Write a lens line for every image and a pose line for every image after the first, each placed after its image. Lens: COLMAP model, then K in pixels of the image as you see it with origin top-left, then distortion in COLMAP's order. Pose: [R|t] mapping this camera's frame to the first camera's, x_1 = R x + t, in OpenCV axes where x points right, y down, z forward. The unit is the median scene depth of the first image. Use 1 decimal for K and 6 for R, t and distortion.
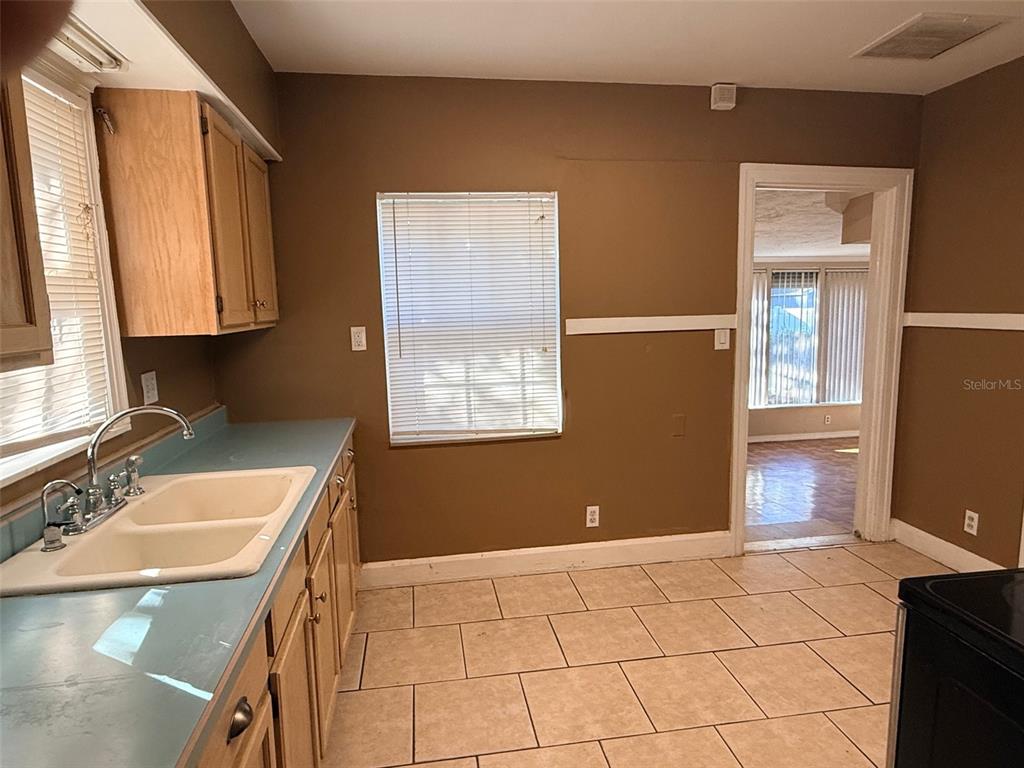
lens RADIAL K [[613.8, 0, 511.2], [0, 613.8, 385.4], [0, 0, 1]] dist [0.005308, 0.000001]
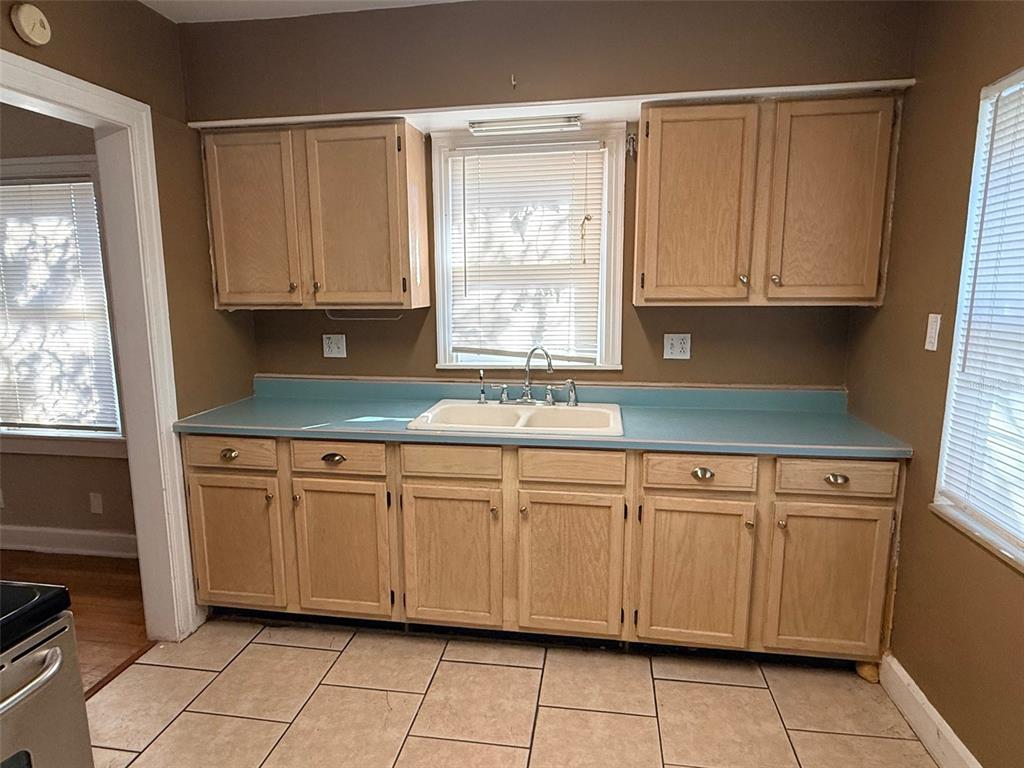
lens RADIAL K [[613.8, 0, 508.2], [0, 613.8, 388.0], [0, 0, 1]] dist [0.005308, 0.000001]
pose [[-0.308948, 0.183136, -0.933280, 0.773113], [-0.110714, 0.967689, 0.226538, -0.176292], [0.944613, 0.173316, -0.278690, 1.155016]]
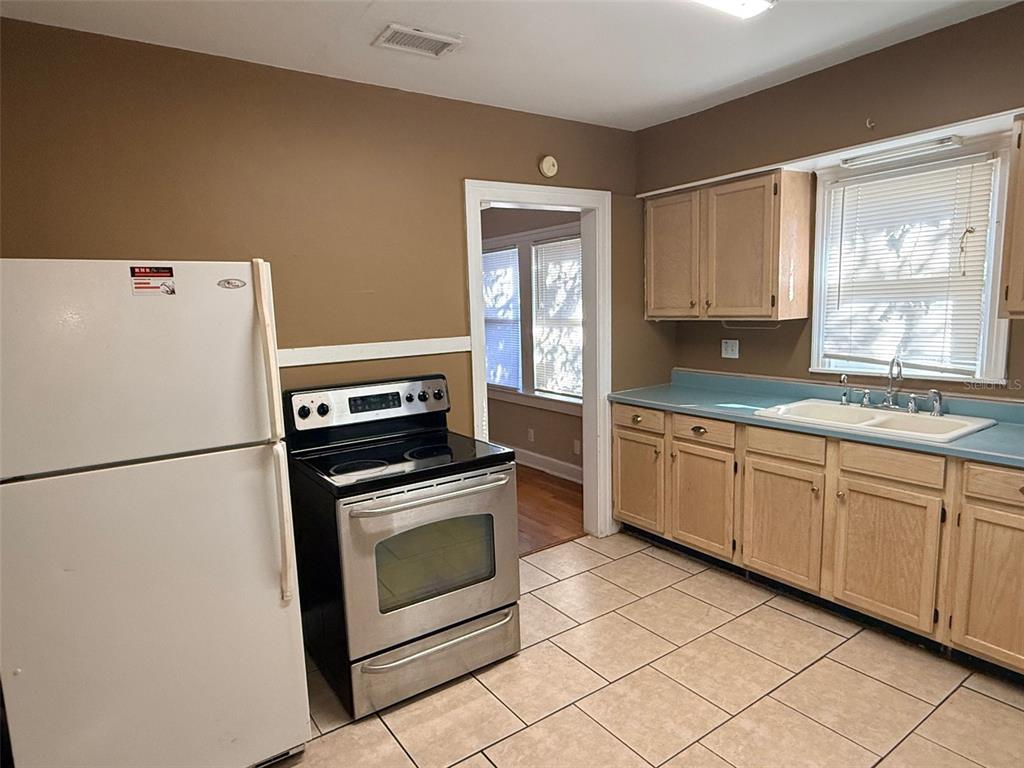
lens RADIAL K [[613.8, 0, 502.7], [0, 613.8, 388.4], [0, 0, 1]] dist [0.005308, 0.000001]
pose [[-0.898715, 0.114905, -0.423212, 0.932070], [-0.002250, 0.963841, 0.266469, -0.275026], [0.438527, 0.240432, -0.865960, 1.685008]]
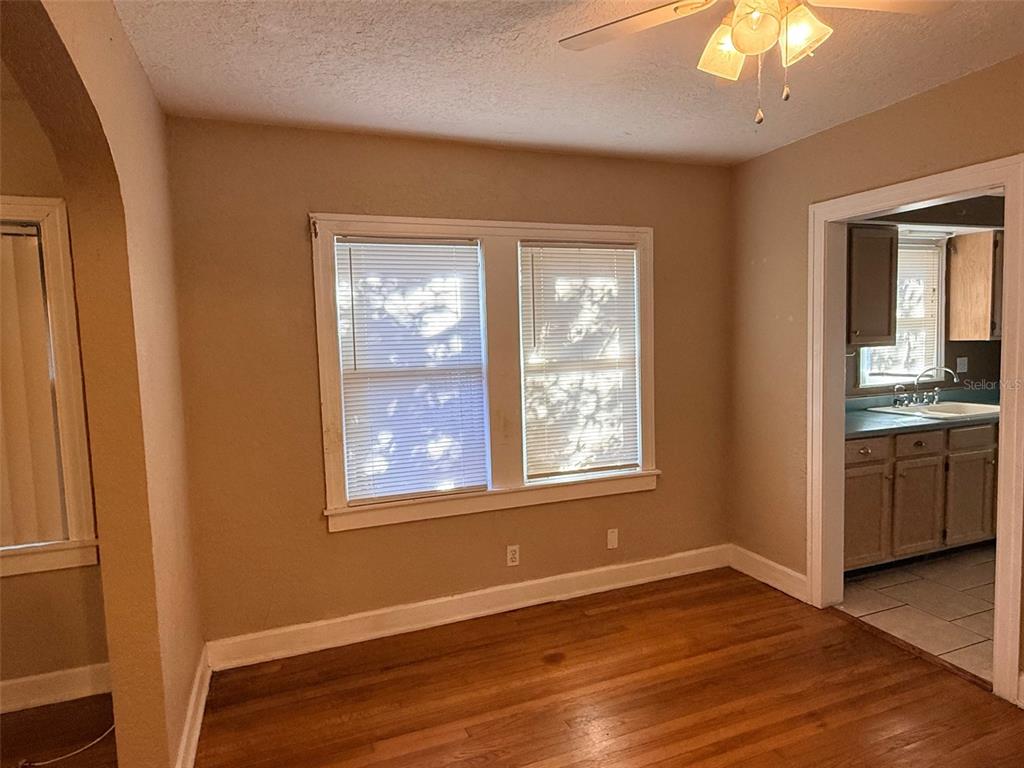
lens RADIAL K [[613.8, 0, 509.2], [0, 613.8, 386.7], [0, 0, 1]] dist [0.005308, 0.000001]
pose [[0.217016, 0.087386, -0.972249, 1.262242], [-0.102006, 0.992562, 0.066443, 0.107687], [0.970824, 0.084756, 0.224315, -1.094151]]
